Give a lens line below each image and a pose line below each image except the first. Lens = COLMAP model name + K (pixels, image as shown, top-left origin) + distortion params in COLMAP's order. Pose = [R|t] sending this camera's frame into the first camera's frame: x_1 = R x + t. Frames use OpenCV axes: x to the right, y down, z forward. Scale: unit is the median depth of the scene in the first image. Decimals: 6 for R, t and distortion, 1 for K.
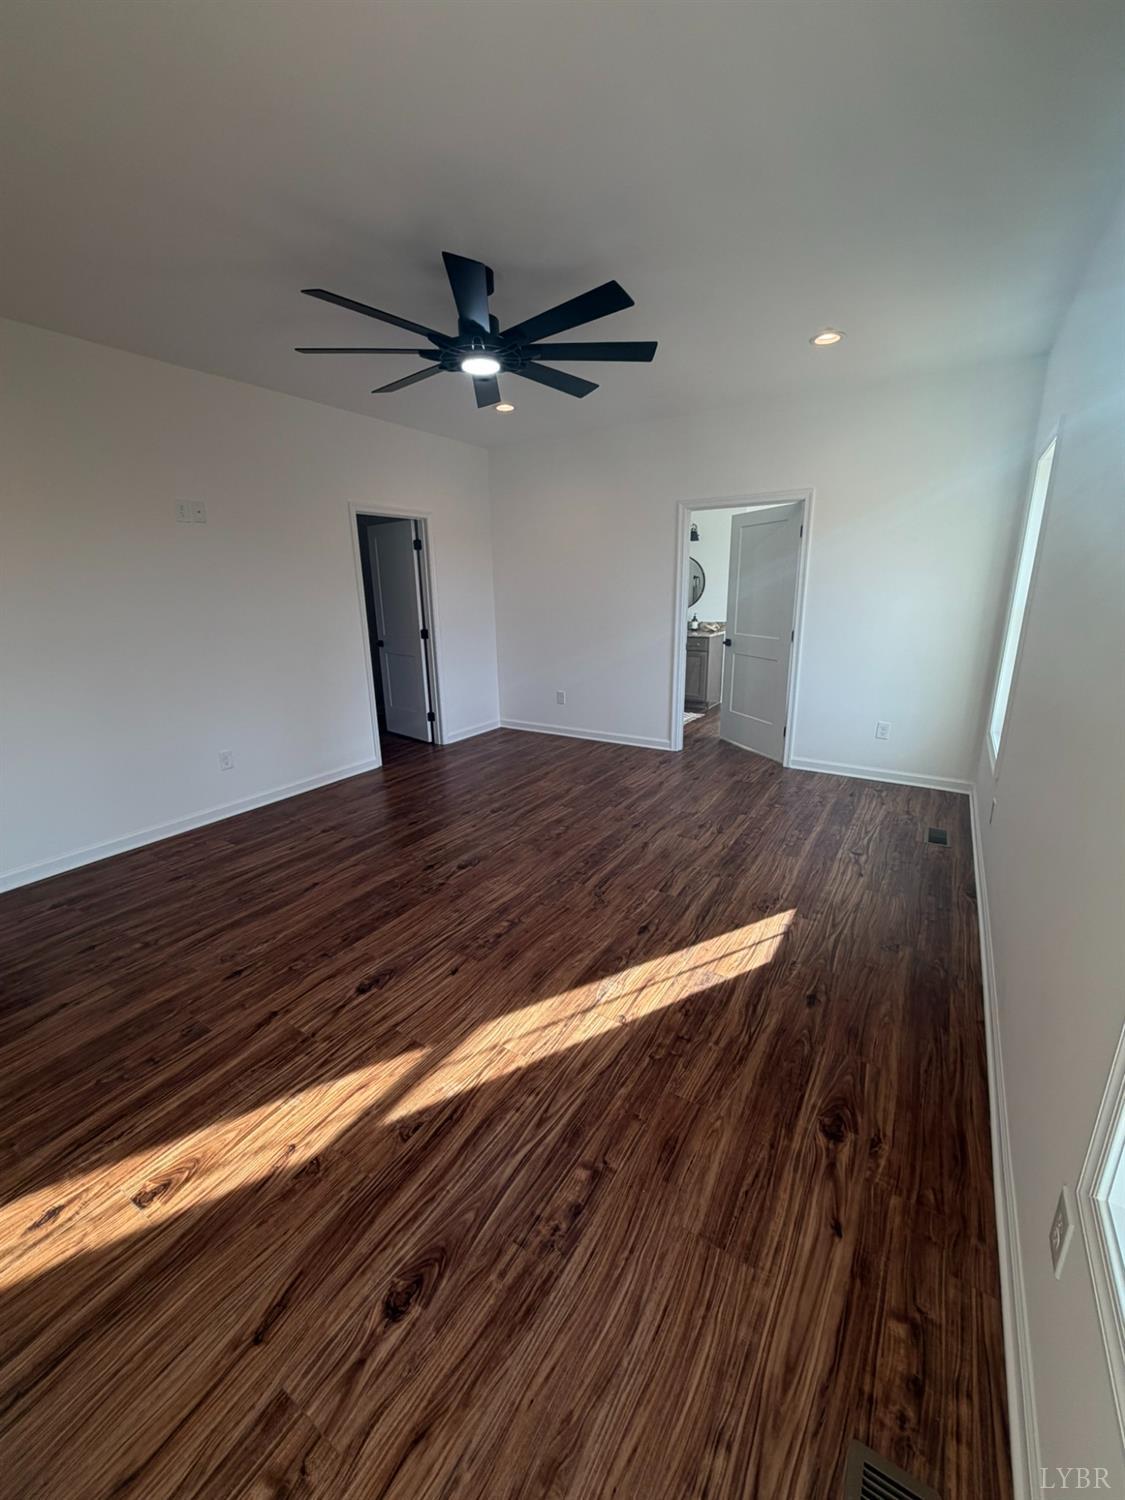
lens RADIAL K [[597.6, 0, 561.9], [0, 597.6, 745.0], [0, 0, 1]] dist [0.000928, -0.000215]
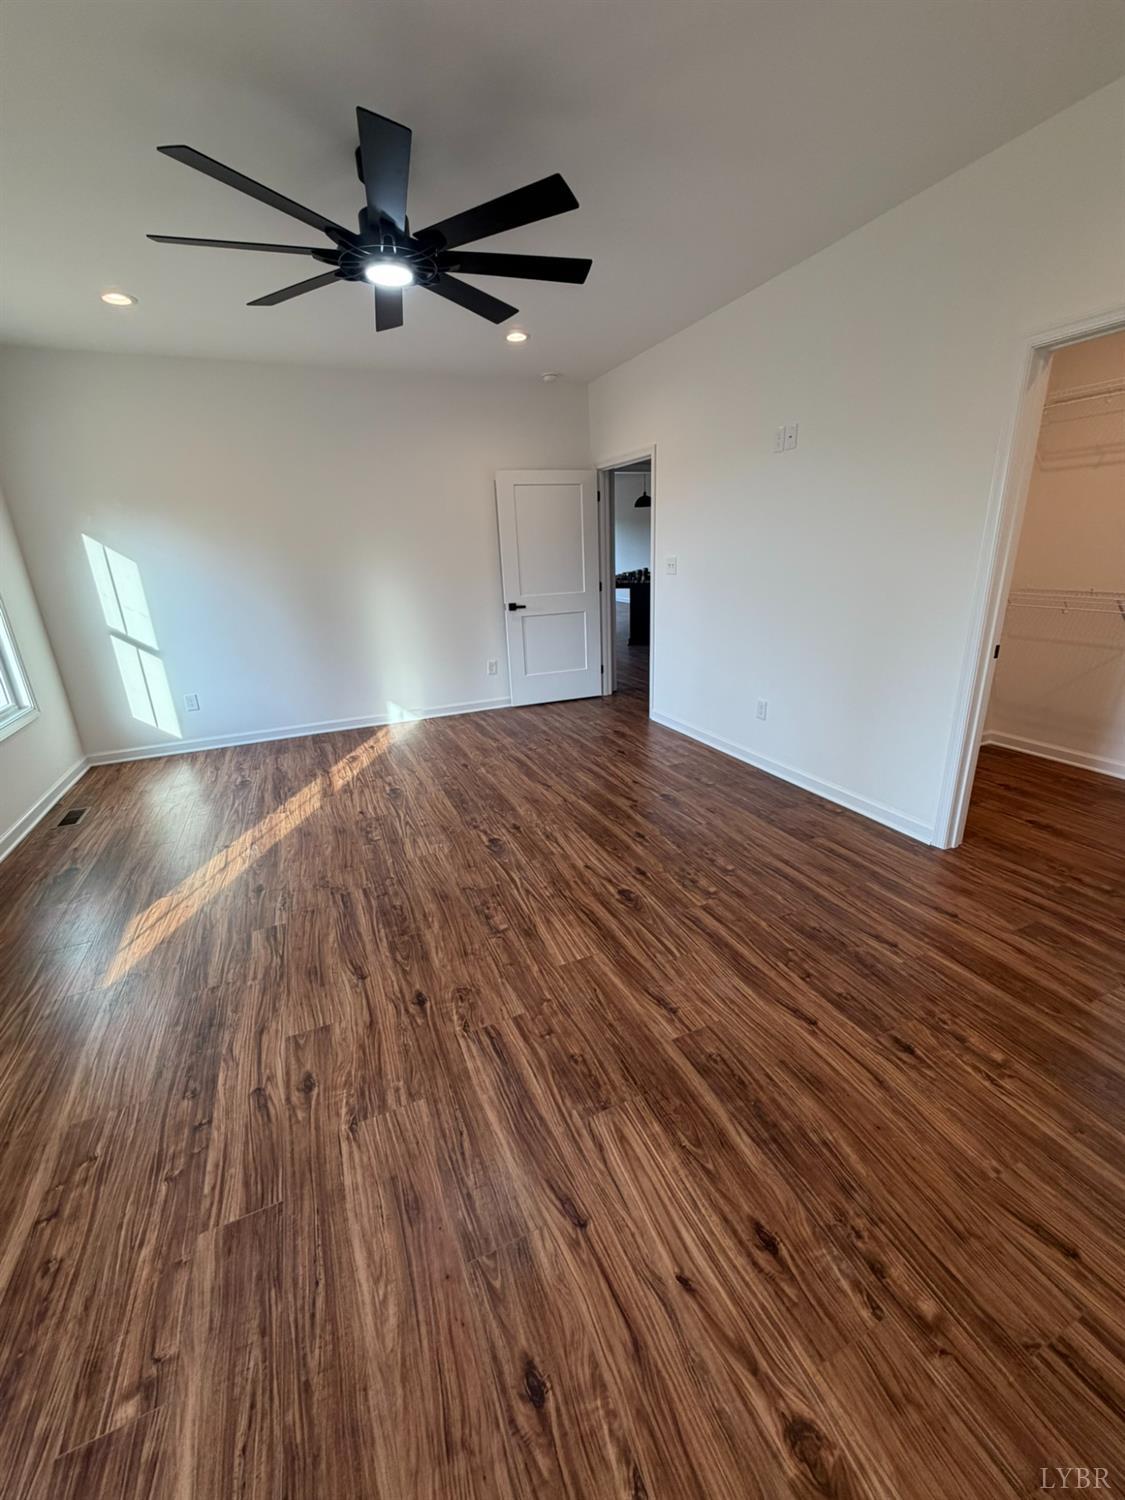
lens RADIAL K [[574.9, 0, 570.7], [0, 574.9, 724.0], [0, 0, 1]] dist [0.000754, 0.000140]
pose [[-0.534047, 0.290055, -0.794143, 0.451443], [-0.172469, 0.882180, 0.438192, -0.392859], [0.827677, 0.370980, -0.421100, 1.418793]]
